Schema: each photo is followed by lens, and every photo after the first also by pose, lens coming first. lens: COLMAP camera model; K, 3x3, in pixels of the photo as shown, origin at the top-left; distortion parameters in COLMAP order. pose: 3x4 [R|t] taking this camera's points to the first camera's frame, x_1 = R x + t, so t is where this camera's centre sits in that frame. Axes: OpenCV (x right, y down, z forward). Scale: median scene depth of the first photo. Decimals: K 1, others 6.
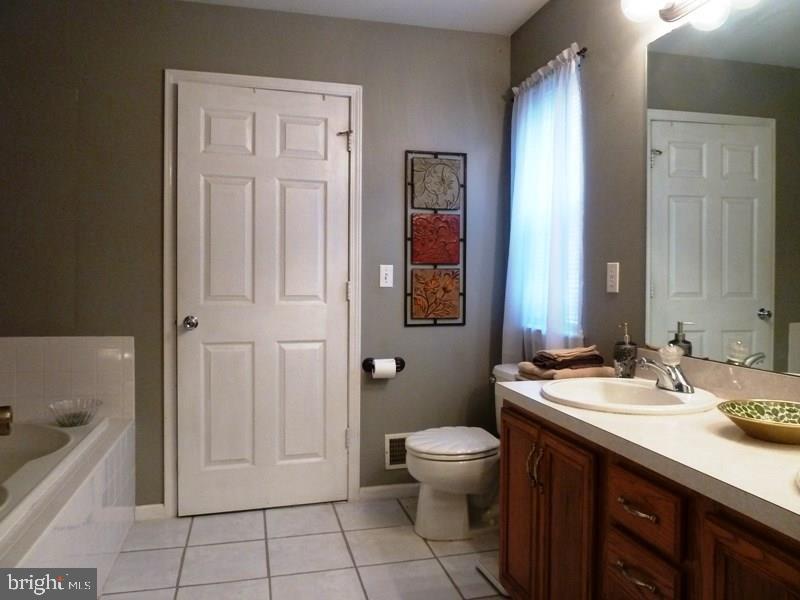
lens RADIAL K [[592.4, 0, 396.8], [0, 592.4, 288.8], [0, 0, 1]] dist [-0.051760, 0.032218]
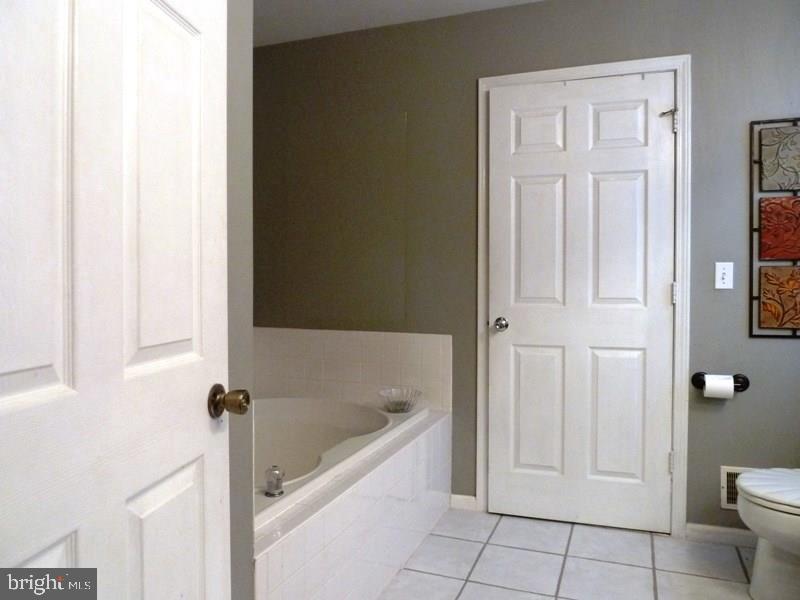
lens RADIAL K [[592.4, 0, 396.8], [0, 592.4, 288.8], [0, 0, 1]] dist [-0.051760, 0.032218]
pose [[0.811590, 0.001505, -0.584225, 0.093233], [-0.002901, 0.999995, -0.001454, -0.000708], [0.584220, 0.002875, 0.811590, 0.064934]]
